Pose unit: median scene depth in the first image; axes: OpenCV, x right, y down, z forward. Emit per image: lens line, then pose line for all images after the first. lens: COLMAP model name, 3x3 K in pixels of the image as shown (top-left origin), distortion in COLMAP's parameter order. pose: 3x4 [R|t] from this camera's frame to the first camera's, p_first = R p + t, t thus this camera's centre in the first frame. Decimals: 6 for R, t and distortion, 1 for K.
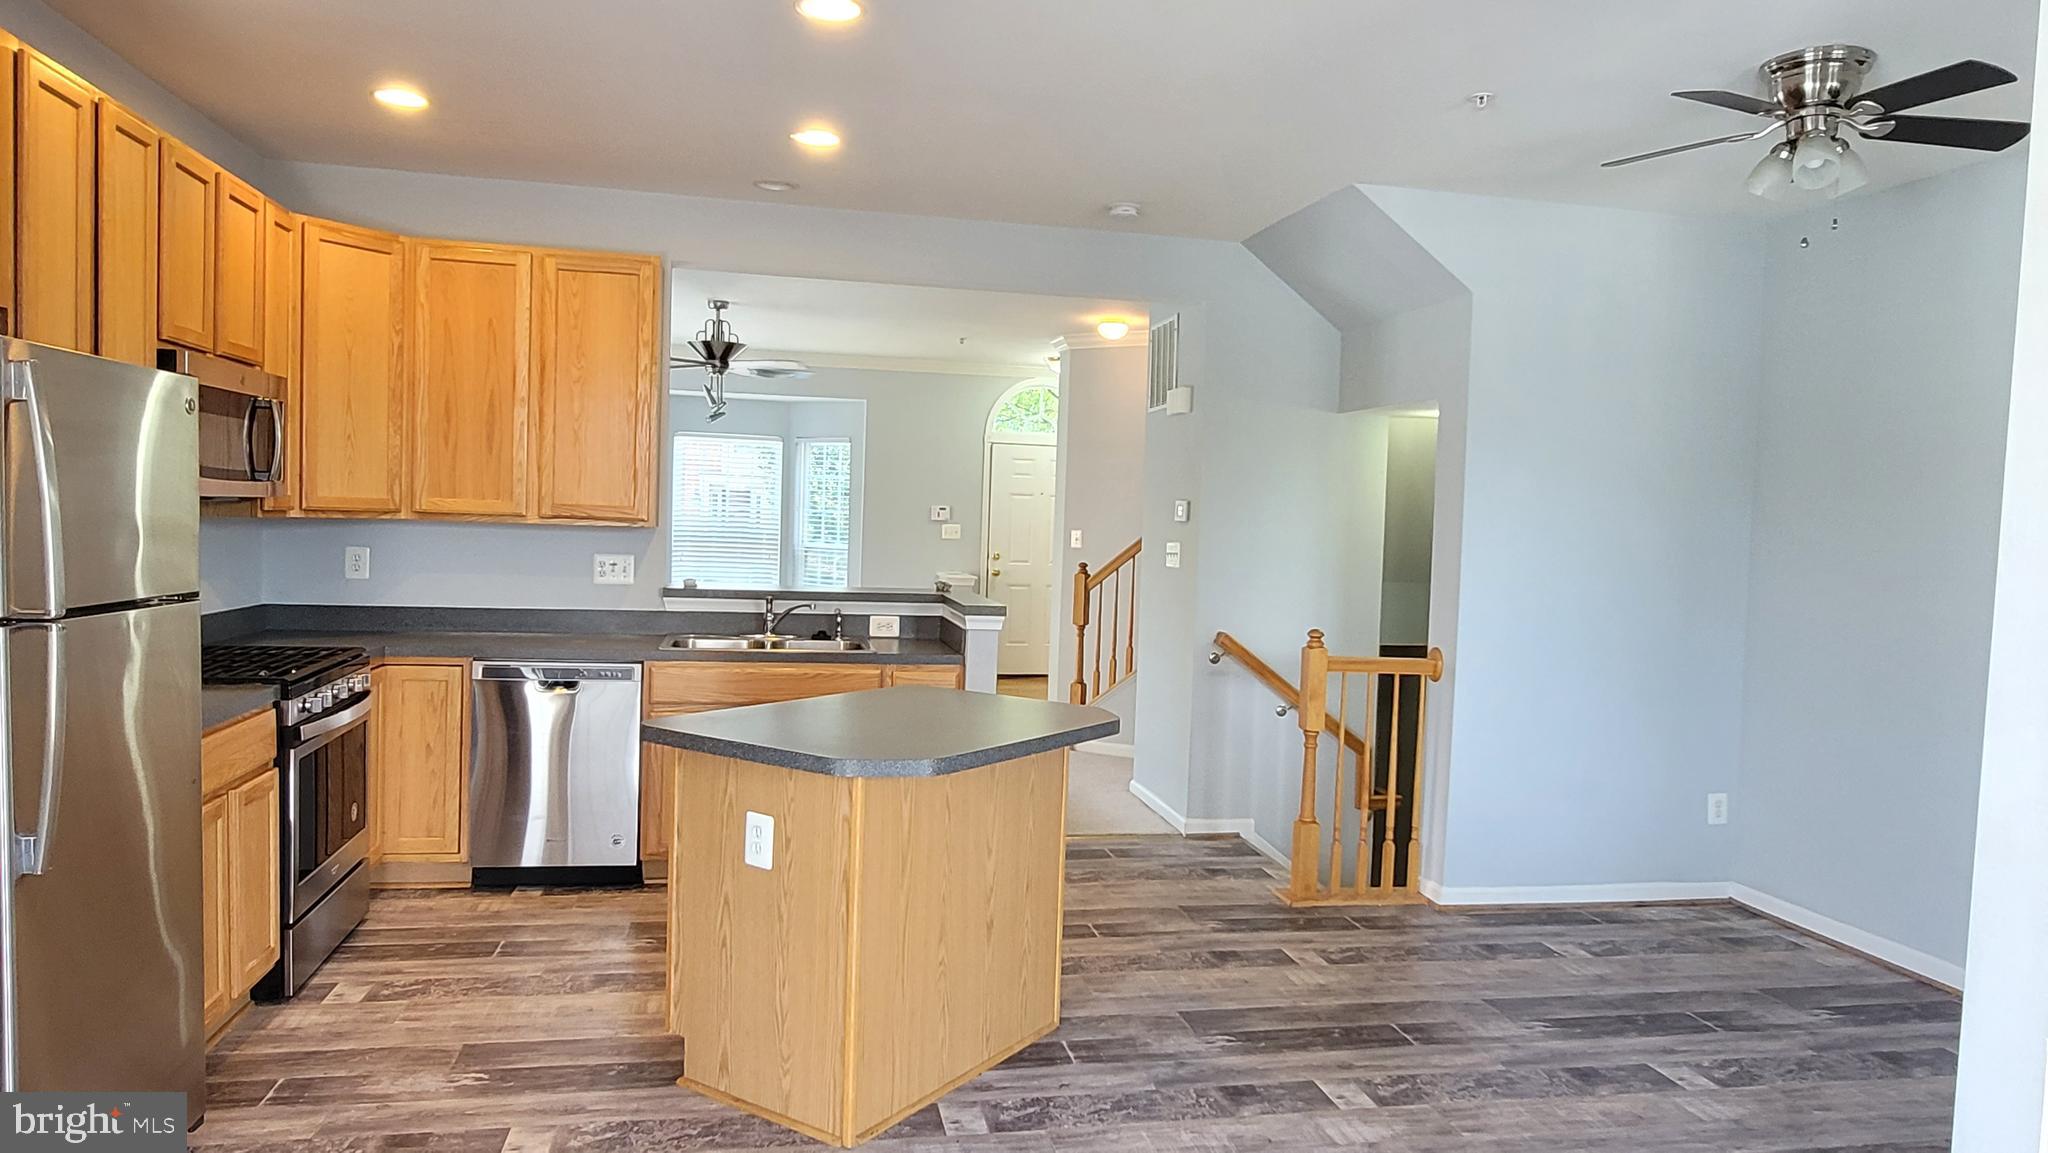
lens RADIAL K [[1288.3, 0, 1020.4], [0, 1288.3, 581.3], [0, 0, 1]] dist [-0.002988, 0.001069]
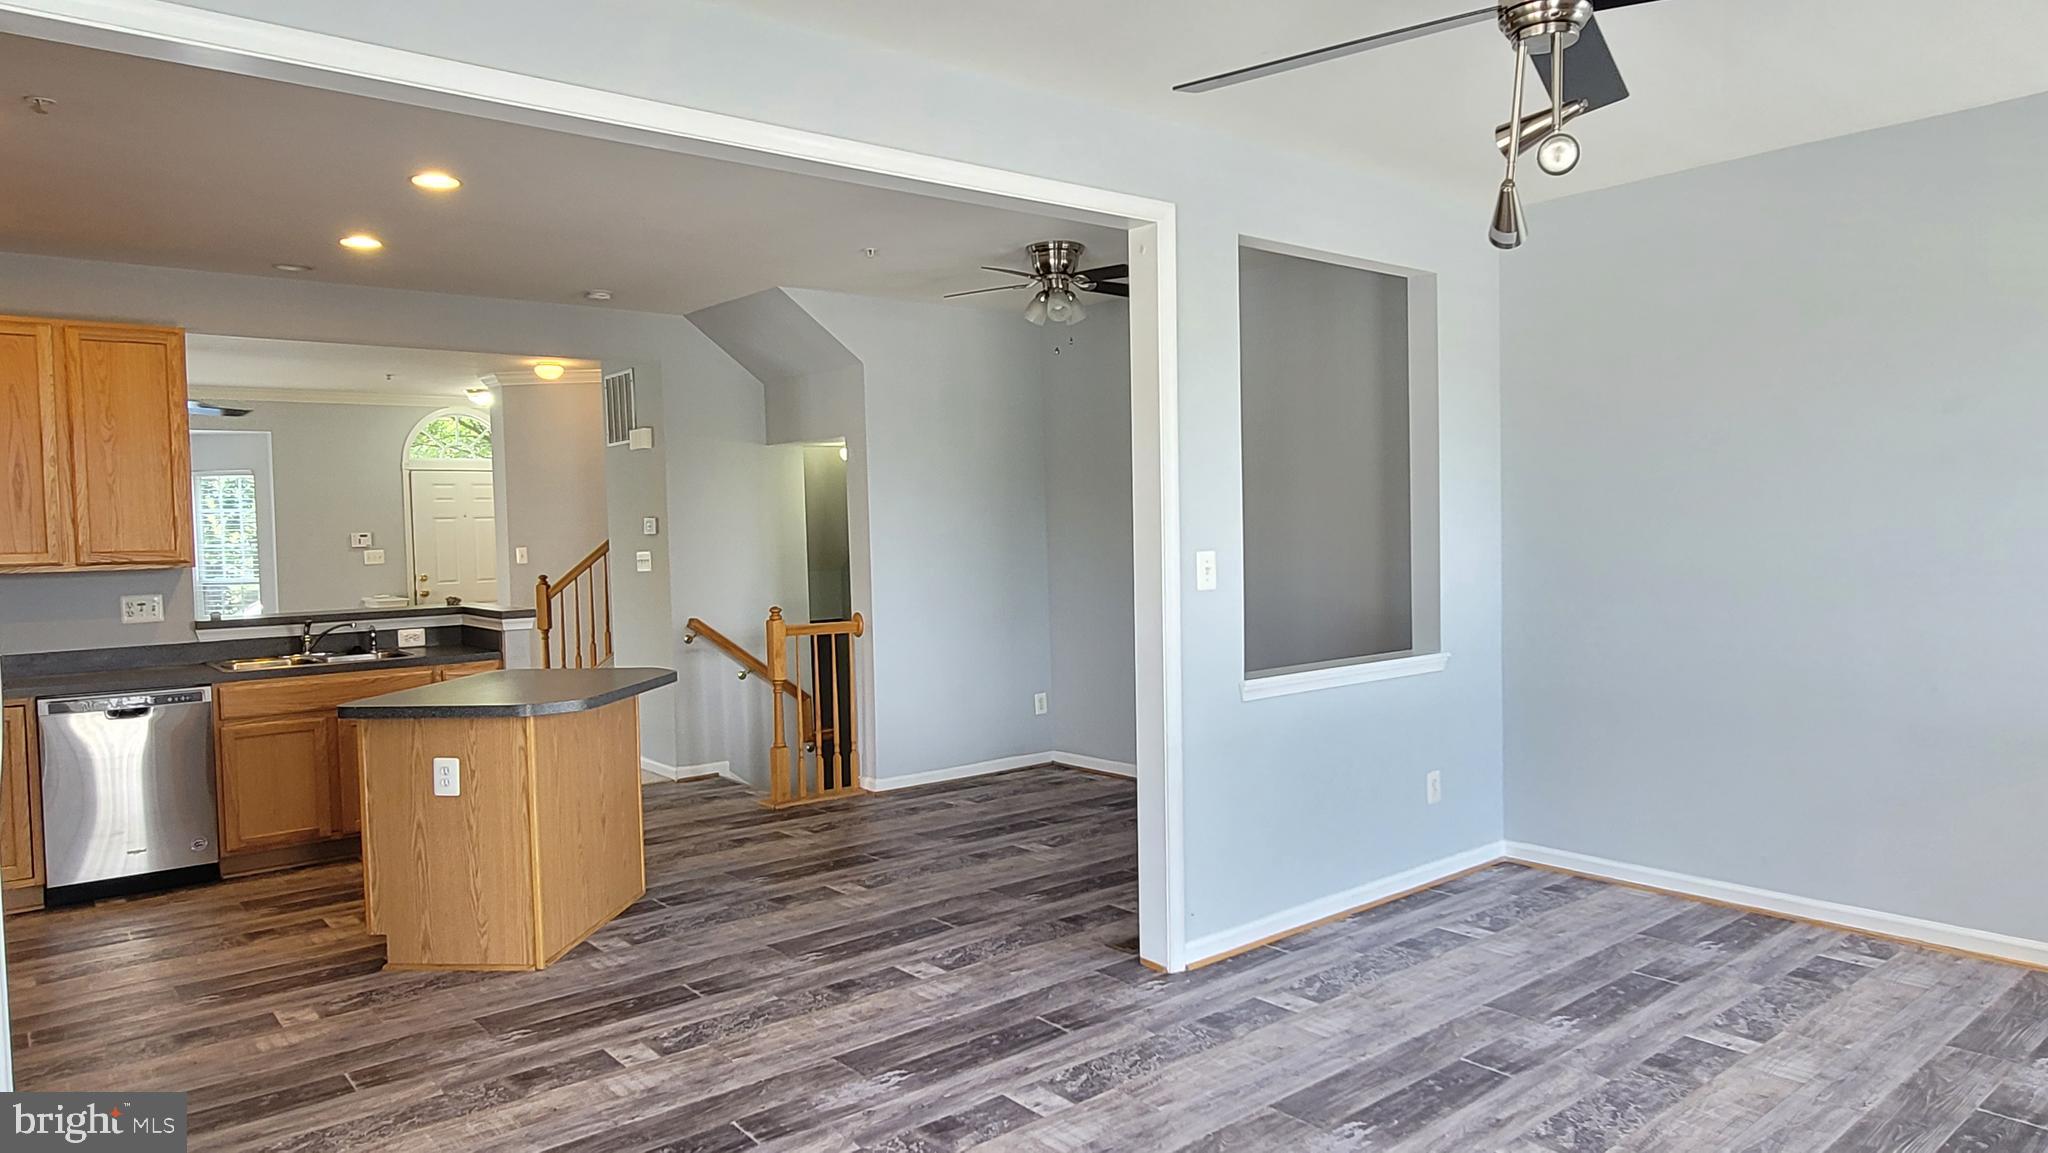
lens RADIAL K [[1288.3, 0, 1020.4], [0, 1288.3, 581.3], [0, 0, 1]] dist [-0.002988, 0.001069]
pose [[0.881258, -0.076527, 0.466399, -0.177444], [0.077564, 0.996842, 0.017007, 0.007156], [-0.466227, 0.021188, 0.884411, -0.336095]]
